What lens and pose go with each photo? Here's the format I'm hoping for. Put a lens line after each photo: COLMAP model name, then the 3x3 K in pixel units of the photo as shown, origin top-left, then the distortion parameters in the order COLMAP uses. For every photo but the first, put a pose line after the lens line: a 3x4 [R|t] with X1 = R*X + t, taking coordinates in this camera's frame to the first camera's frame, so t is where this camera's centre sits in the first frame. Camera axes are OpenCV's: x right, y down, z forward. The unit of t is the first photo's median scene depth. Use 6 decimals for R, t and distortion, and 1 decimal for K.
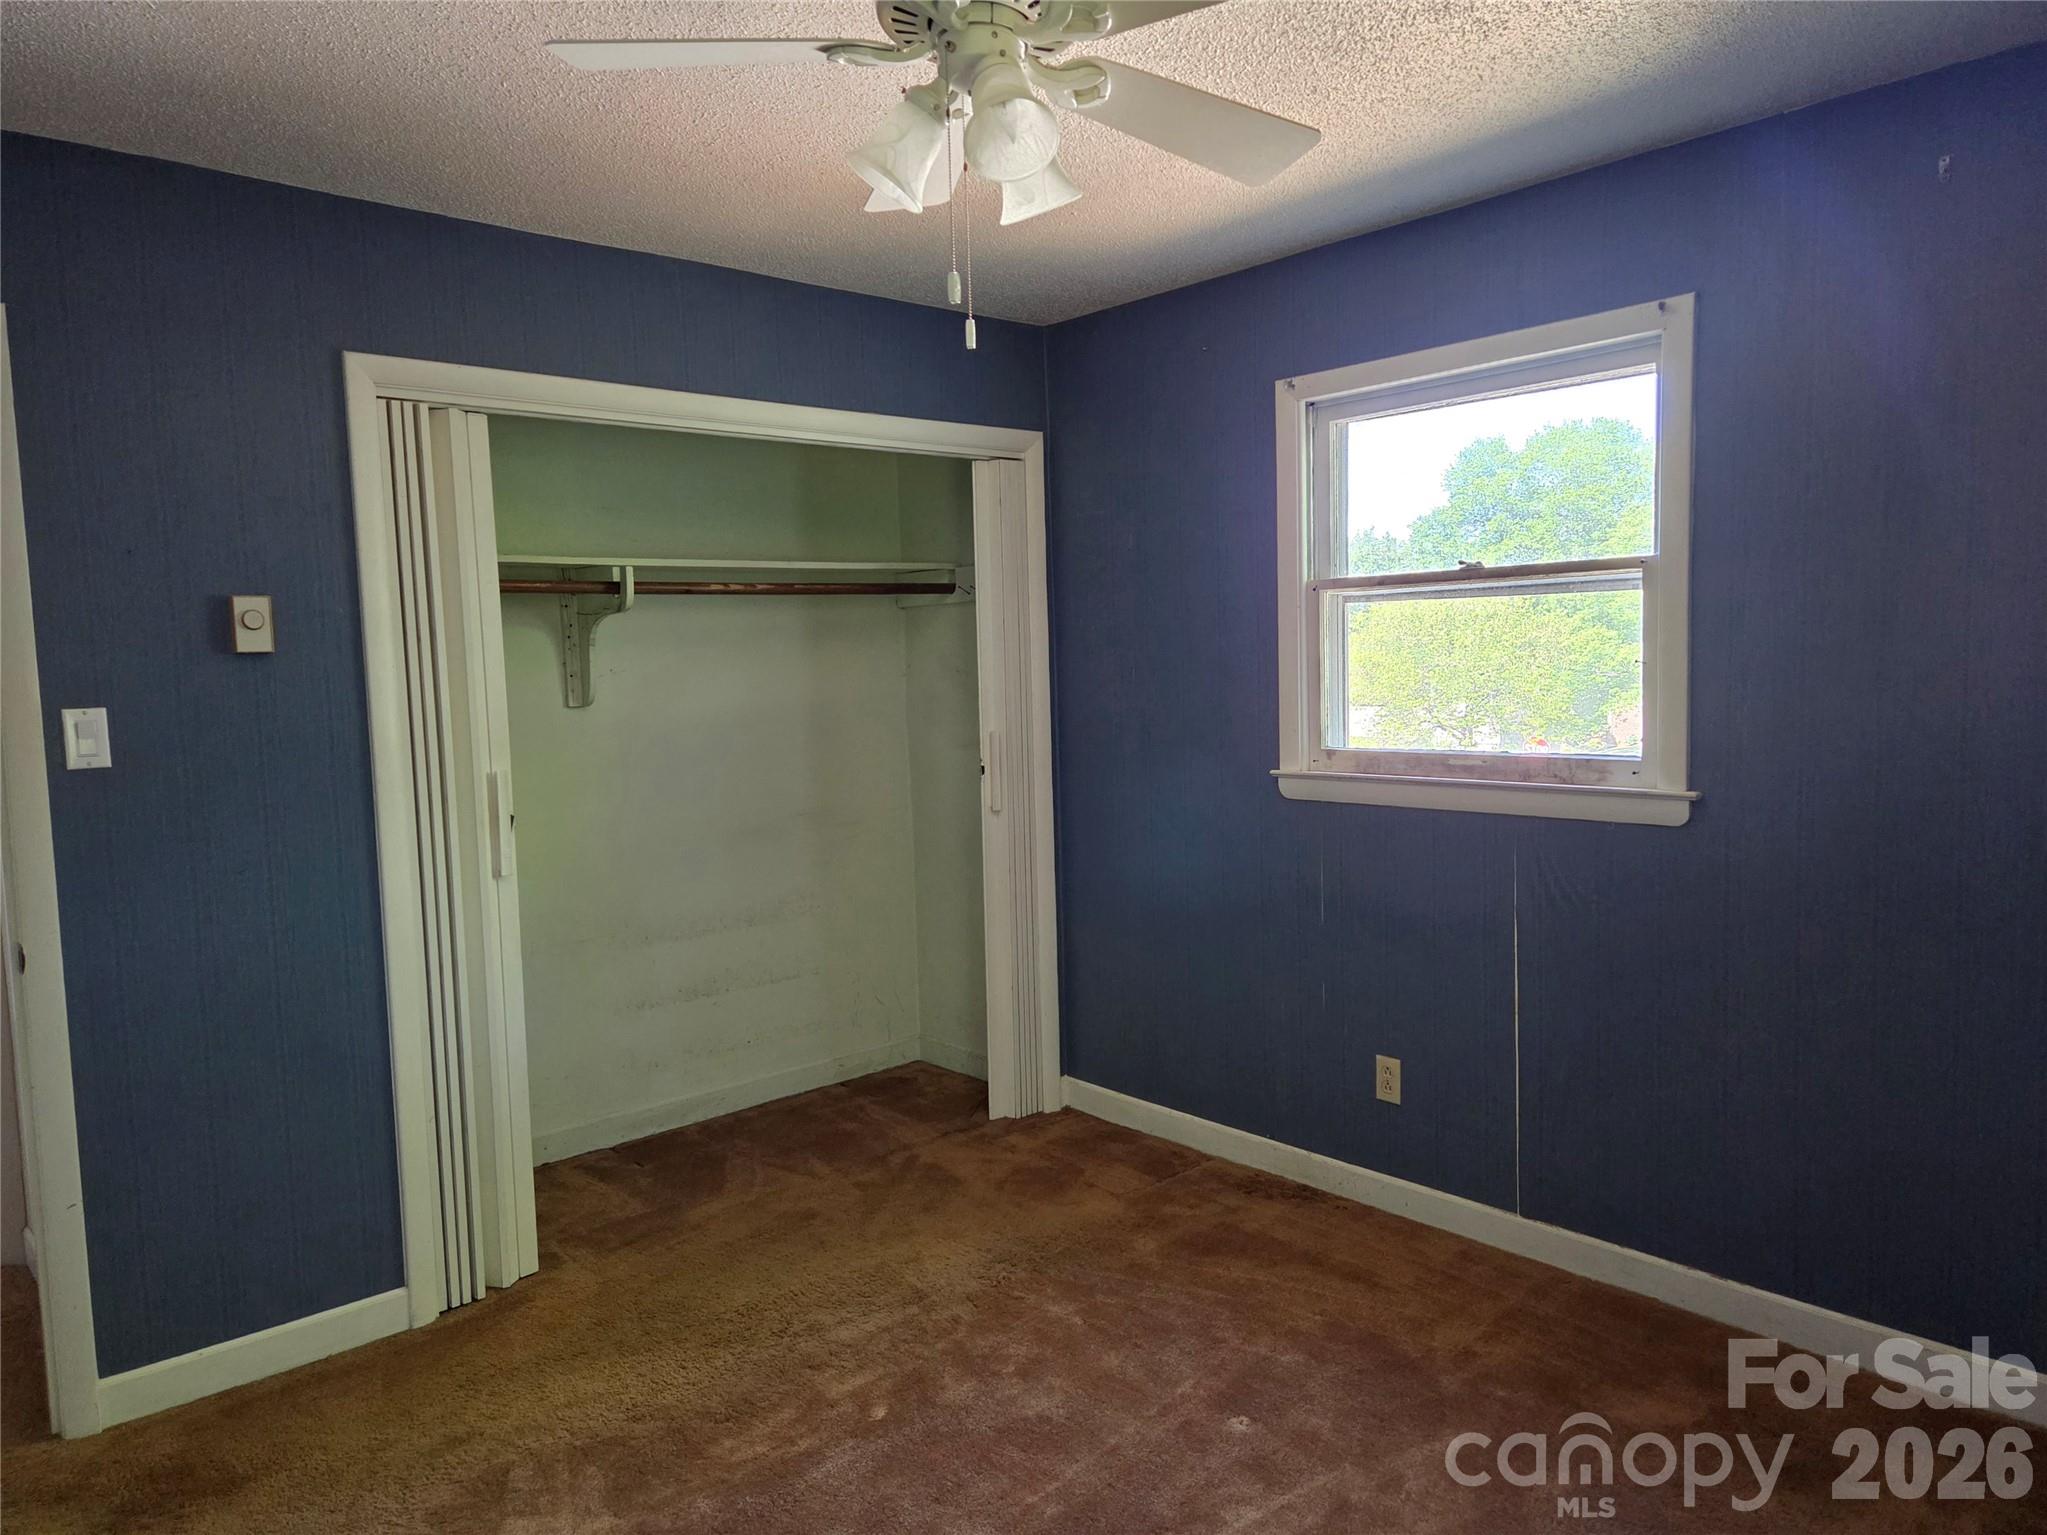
lens RADIAL K [[1388.0, 0, 1025.1], [0, 1388.0, 765.4], [0, 0, 1]] dist [0.065510, -0.026547]
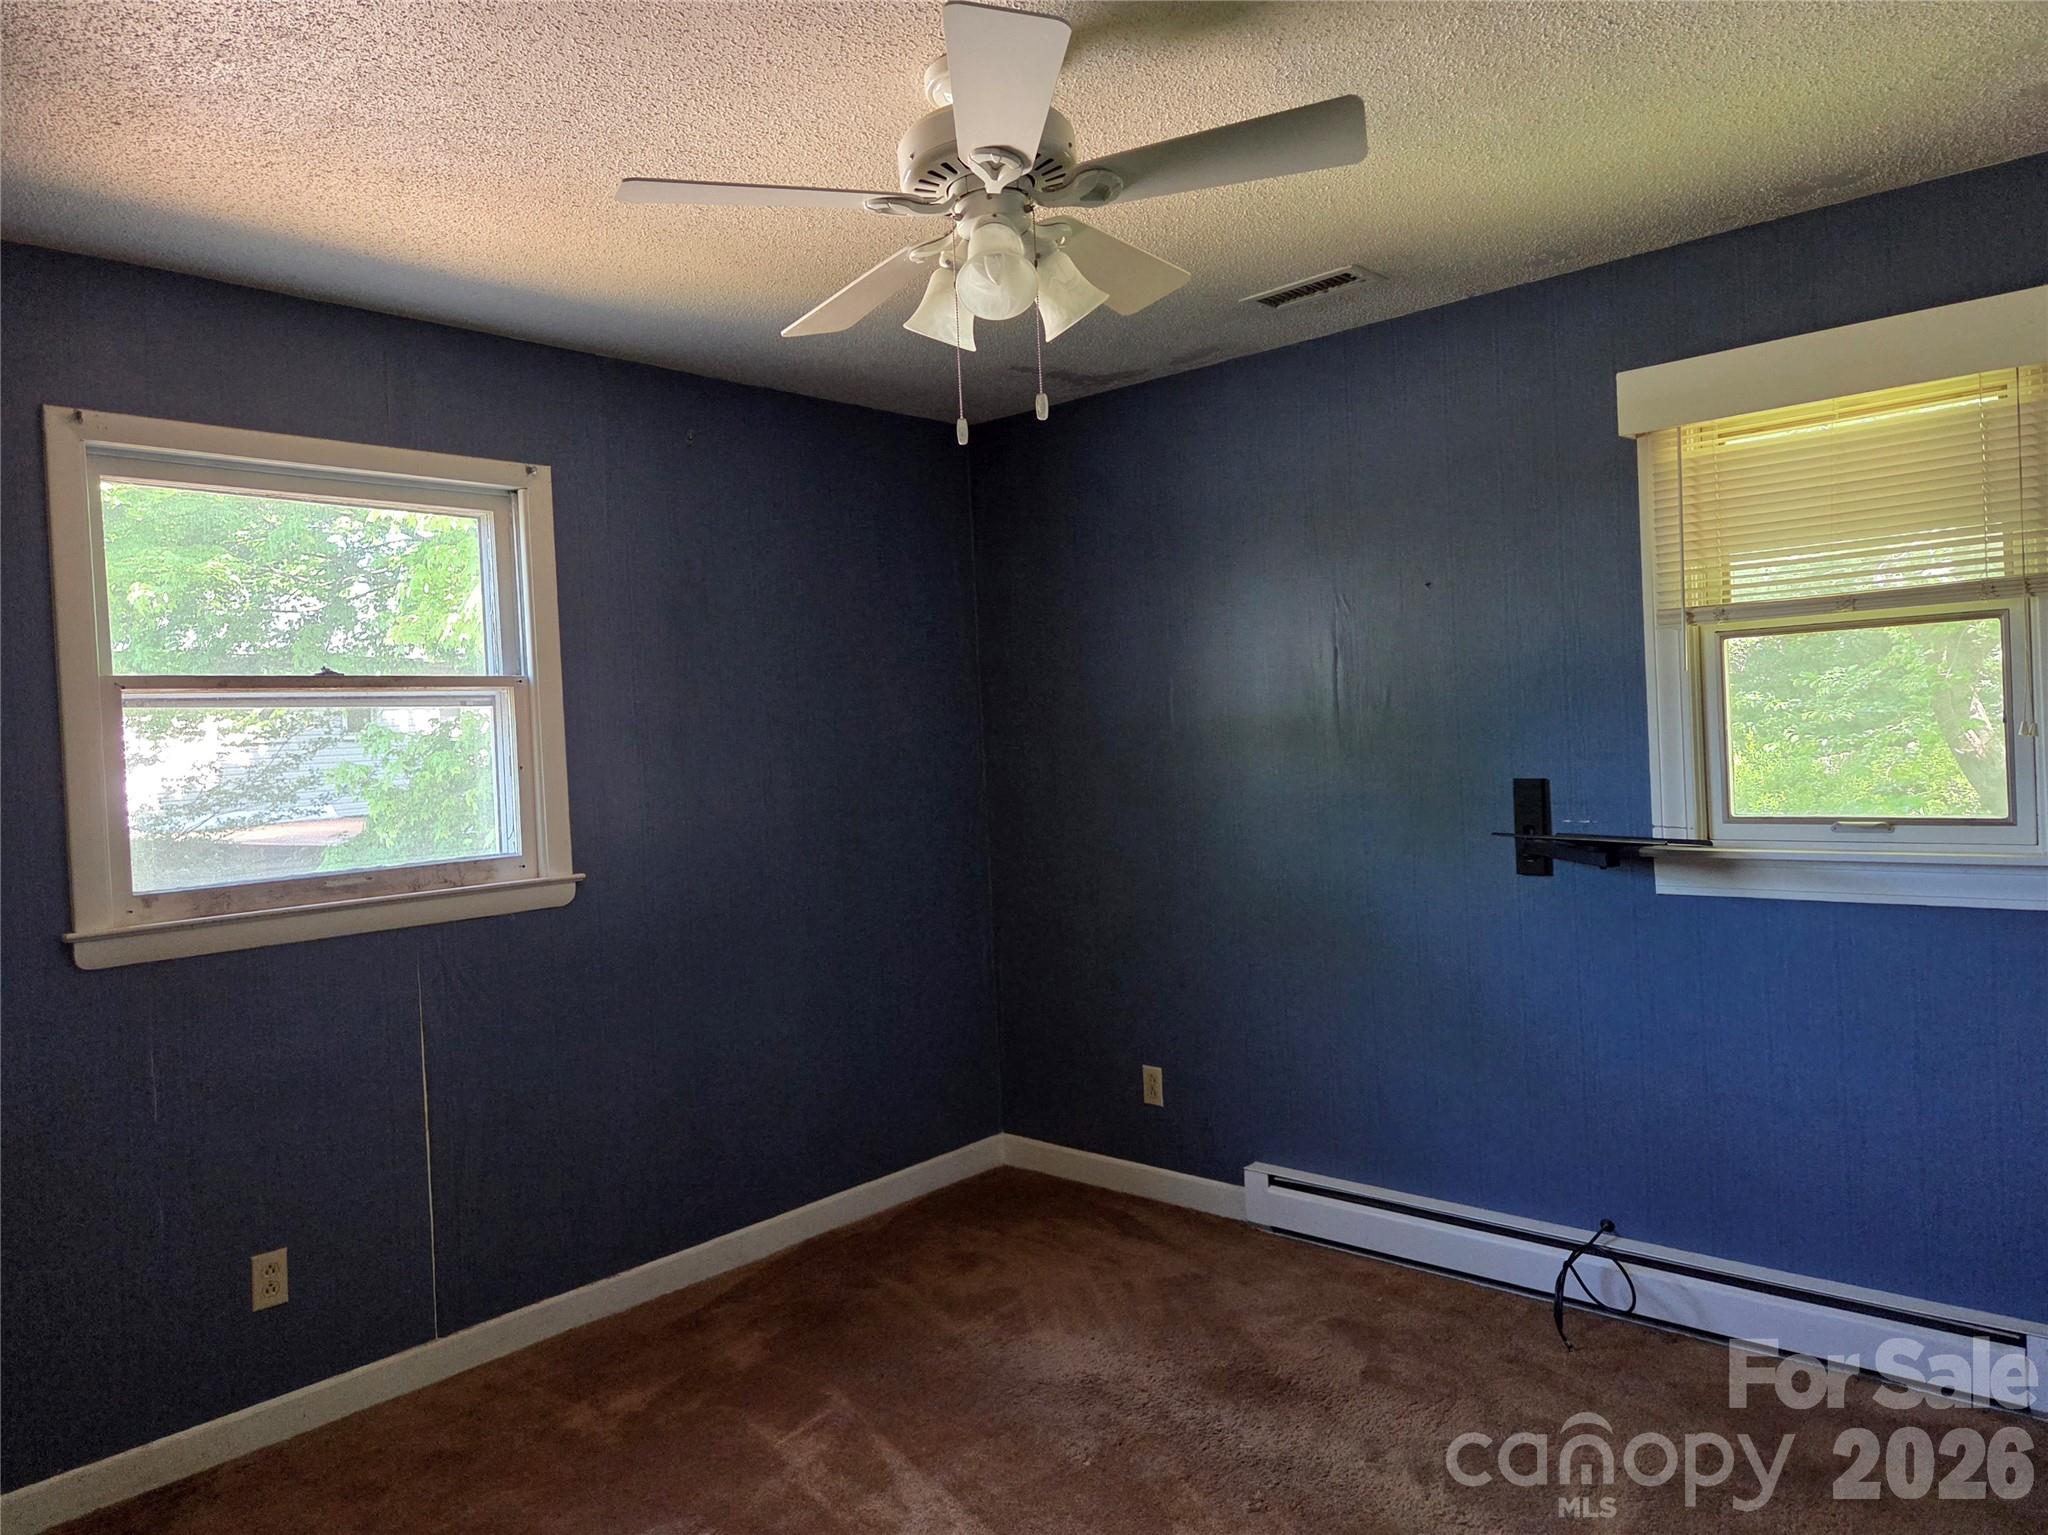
lens RADIAL K [[1388.7, 0, 1030.2], [0, 1388.7, 770.3], [0, 0, 1]] dist [0.065510, -0.026547]
pose [[-0.077159, 0.010457, 0.996964, -0.661828], [0.135579, 0.990767, 0.000101, -0.014606], [-0.987758, 0.135175, -0.077864, 0.619300]]
